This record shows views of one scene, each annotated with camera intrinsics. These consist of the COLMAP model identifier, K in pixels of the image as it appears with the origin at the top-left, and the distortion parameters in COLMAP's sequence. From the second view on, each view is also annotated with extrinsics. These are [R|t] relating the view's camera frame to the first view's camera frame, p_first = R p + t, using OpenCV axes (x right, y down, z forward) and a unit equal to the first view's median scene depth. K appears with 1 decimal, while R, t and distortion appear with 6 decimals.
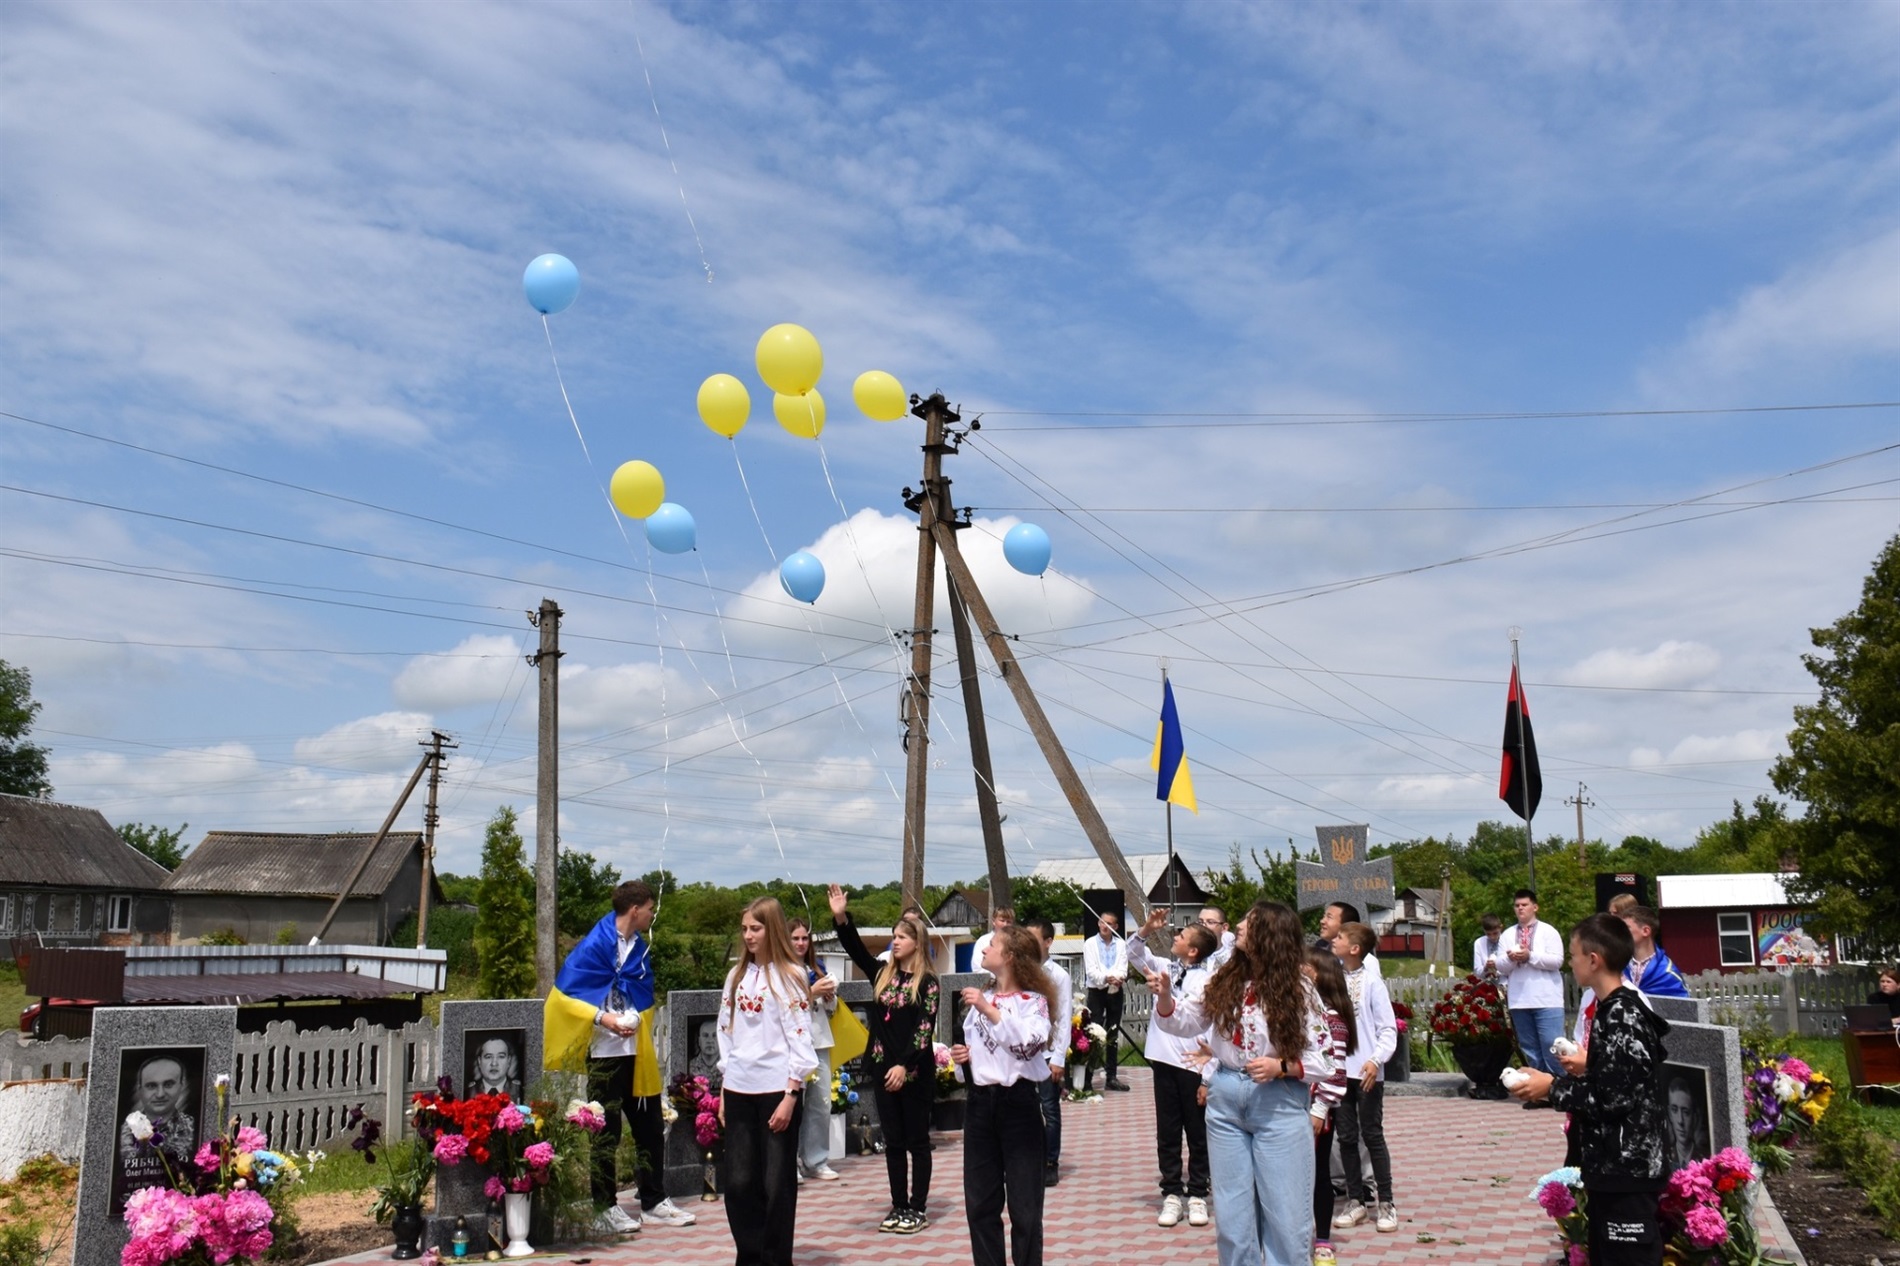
lens RADIAL K [[1513.8, 0, 941.2], [0, 1513.8, 620.5], [0, 0, 1]] dist [-0.145363, 0.100332]
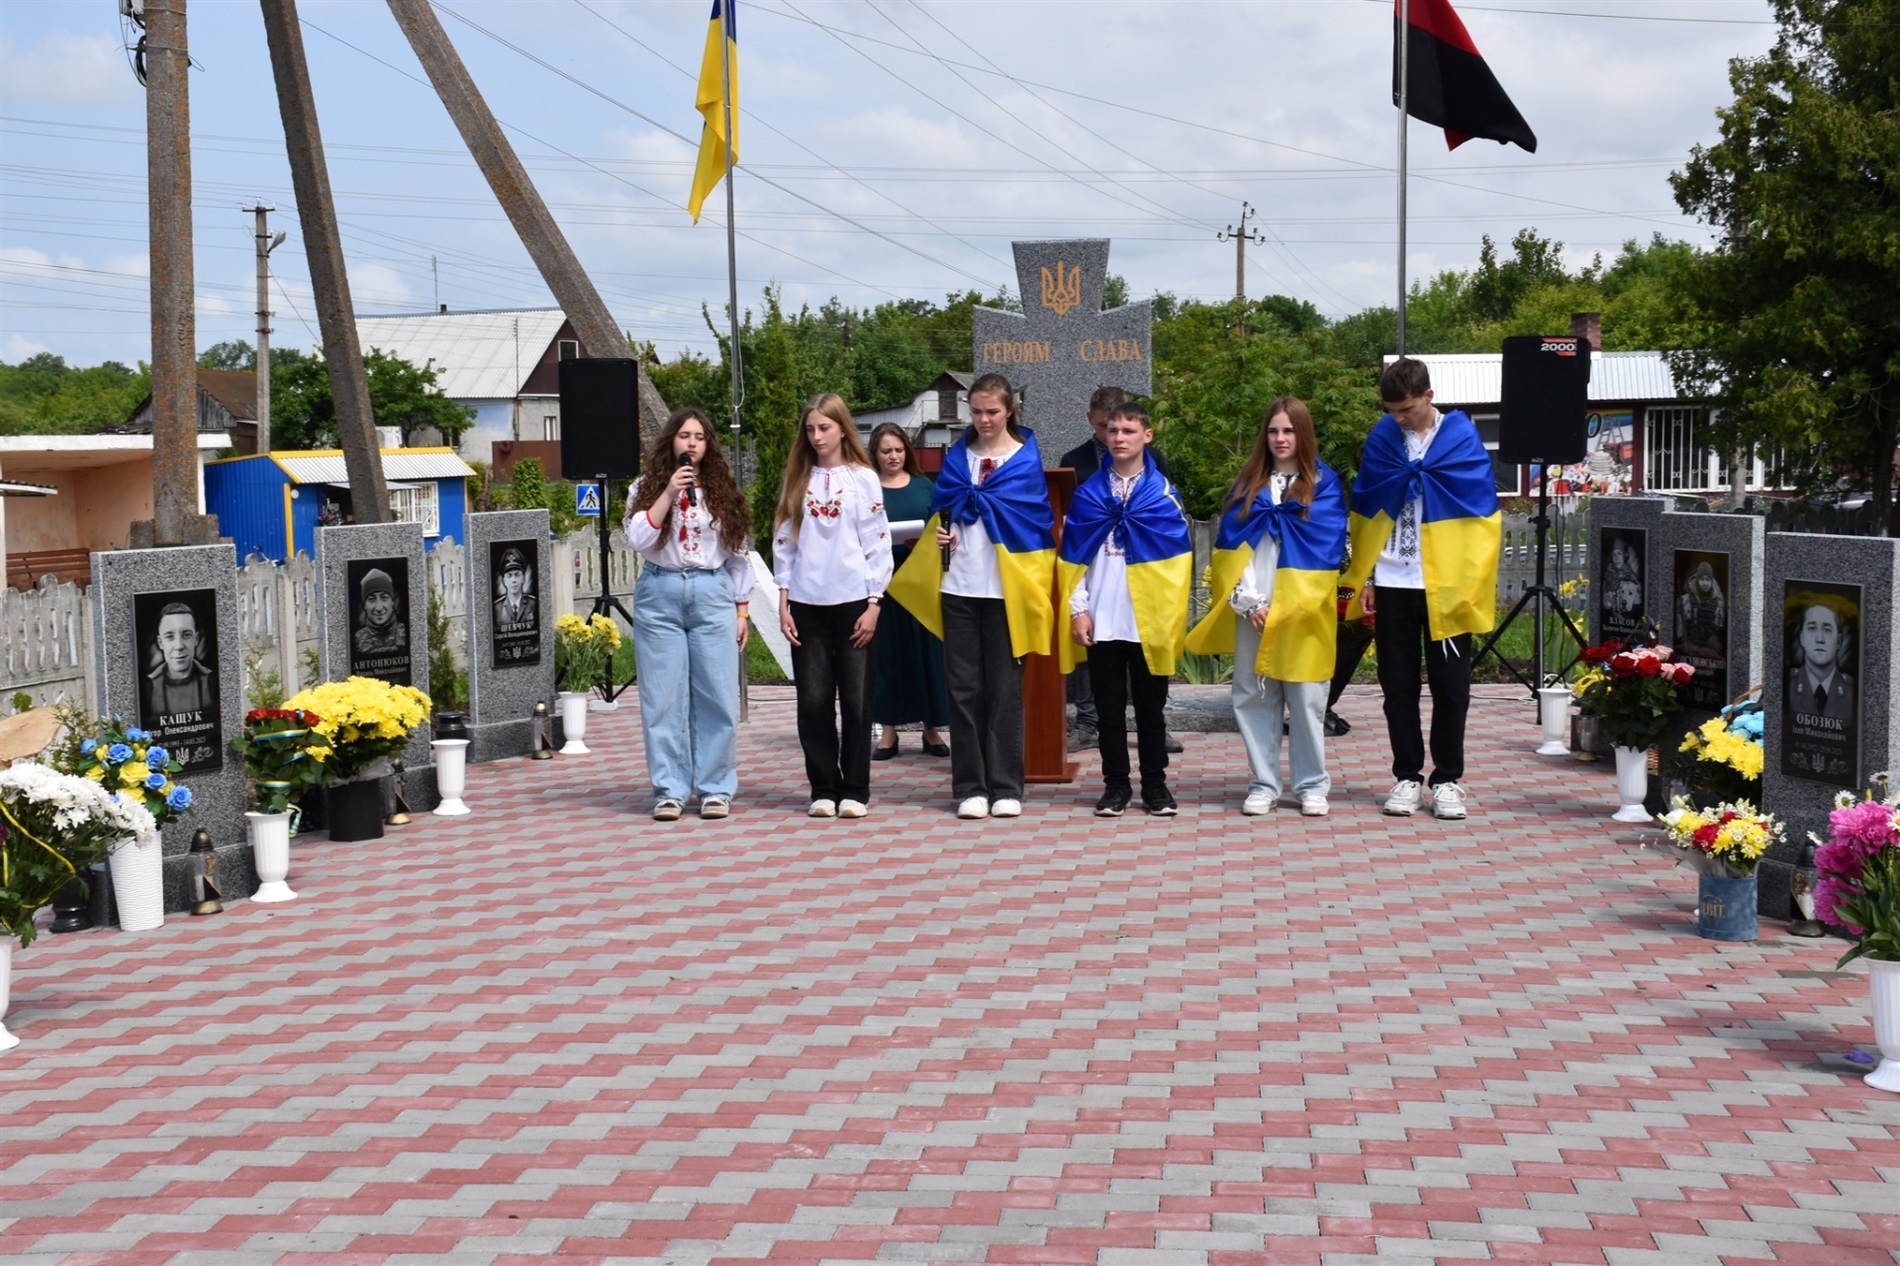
lens RADIAL K [[2479.1, 0, 933.2], [0, 2479.1, 639.0], [0, 0, 1]] dist [-0.006482, 0.692434]
pose [[0.950159, -0.037545, 0.309497, -0.054797], [-0.050485, 0.961091, 0.271579, 0.035780], [-0.307651, -0.273668, 0.911294, 0.170297]]
